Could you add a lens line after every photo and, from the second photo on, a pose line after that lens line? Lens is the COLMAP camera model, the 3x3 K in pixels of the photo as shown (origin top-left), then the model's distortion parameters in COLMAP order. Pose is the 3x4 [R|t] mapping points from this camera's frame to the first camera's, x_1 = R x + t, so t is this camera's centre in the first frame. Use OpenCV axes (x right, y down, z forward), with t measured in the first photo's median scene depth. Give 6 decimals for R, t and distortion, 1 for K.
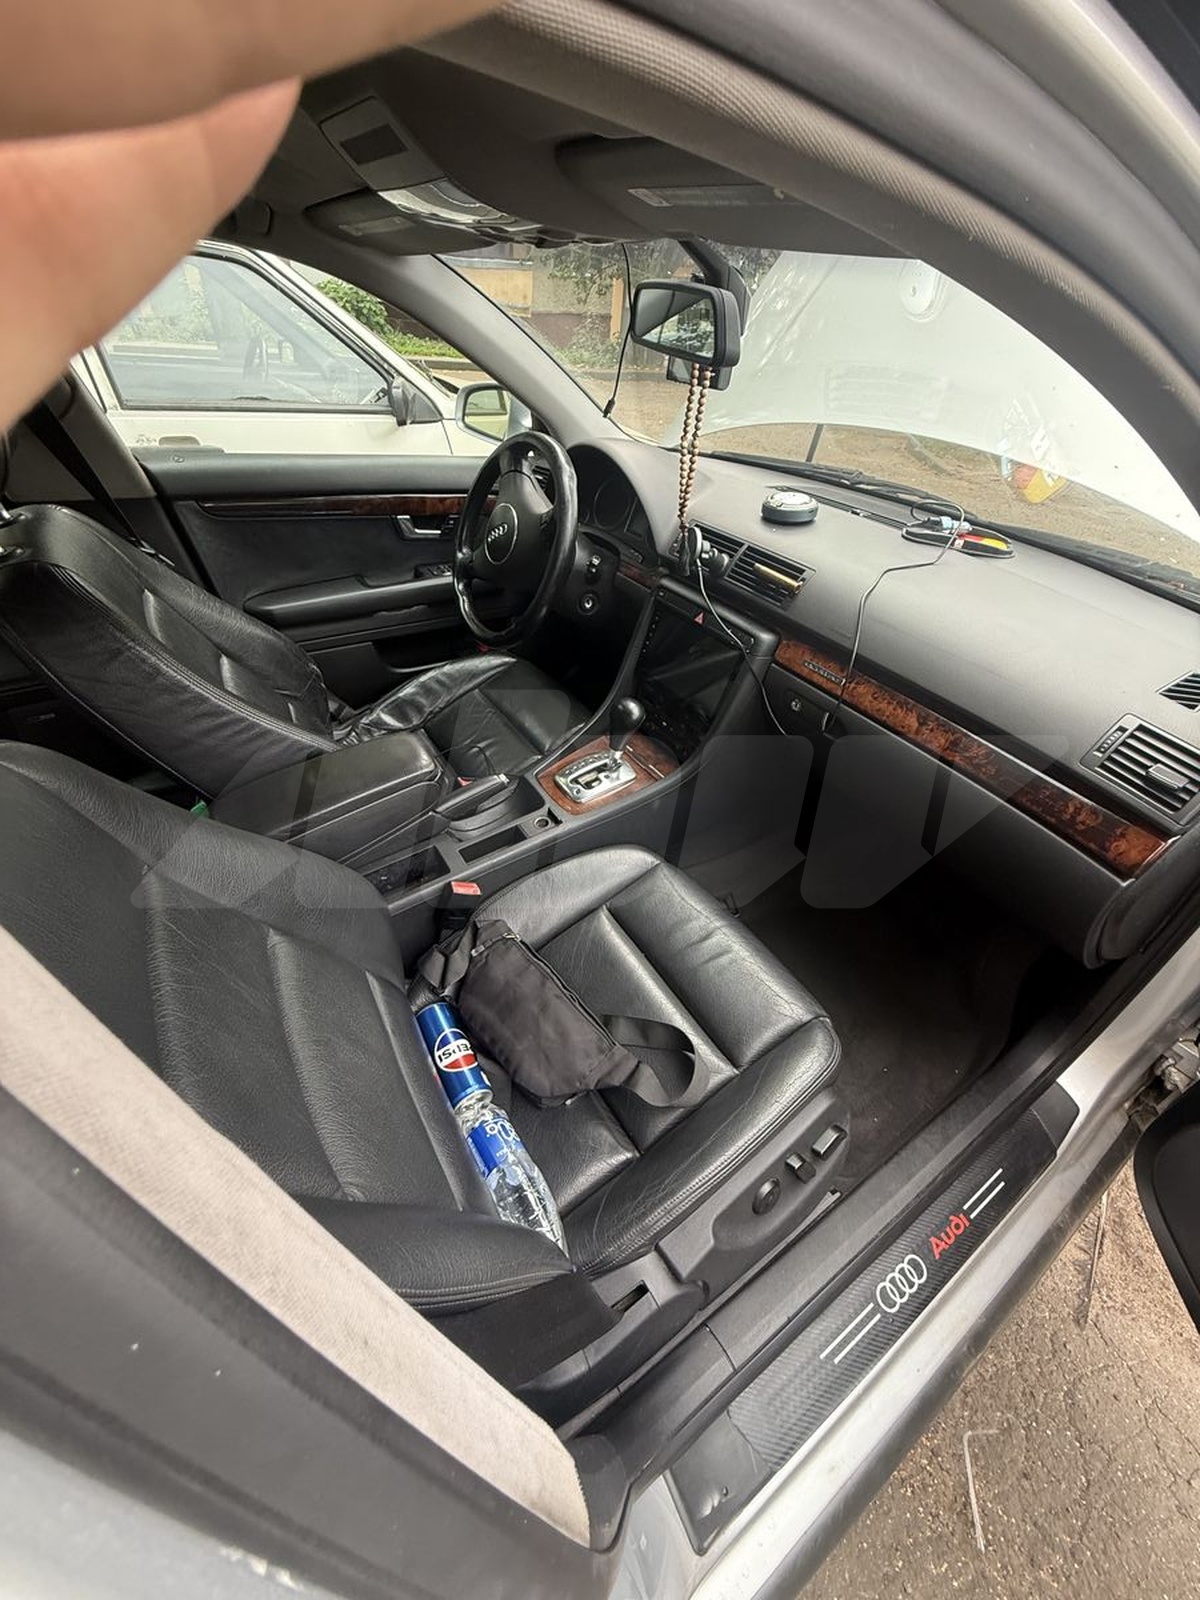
lens RADIAL K [[646.2, 0, 600.0], [0, 646.2, 800.0], [0, 0, 1]] dist [-0.000383, -0.000015]
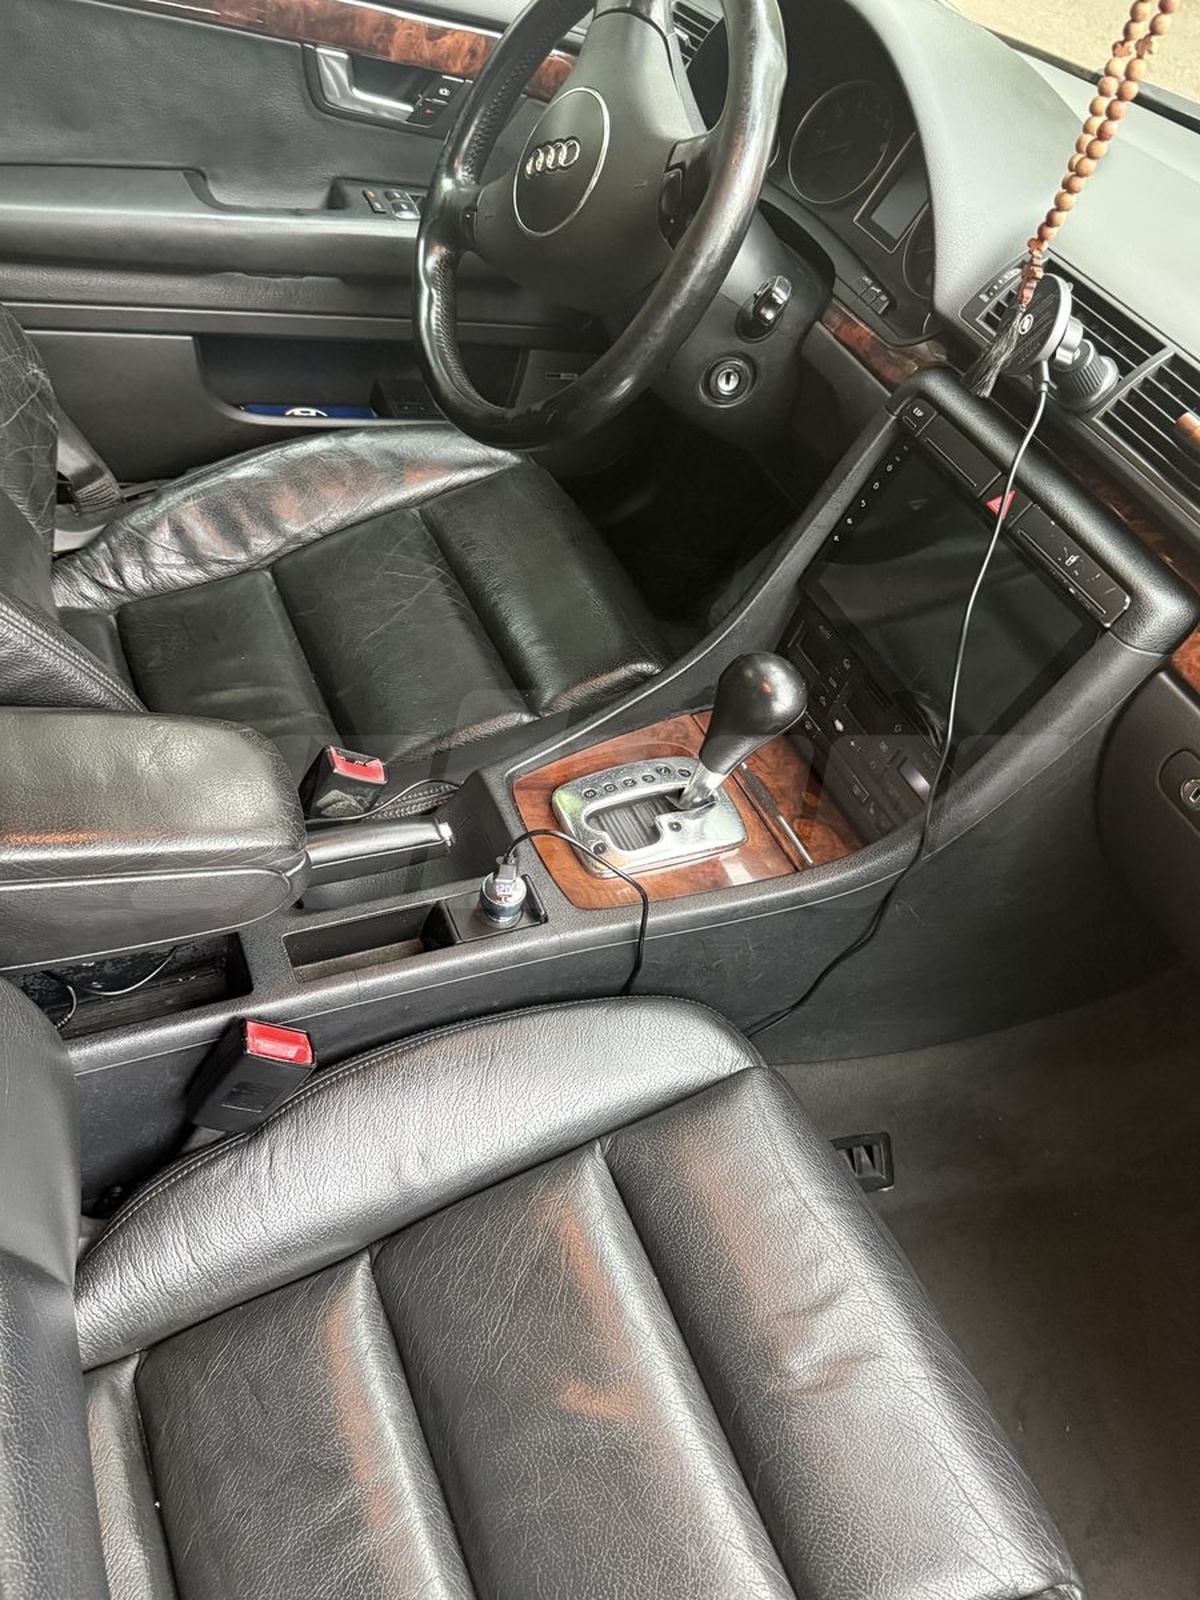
lens RADIAL K [[1290.3, 0, 600.0], [0, 1290.3, 800.0], [0, 0, 1]] dist [0.036994, -0.081198]
pose [[0.972357, 0.233068, 0.014222, -0.052550], [-0.233429, 0.968735, 0.084043, -0.111000], [0.005810, -0.085040, 0.996361, 0.185302]]
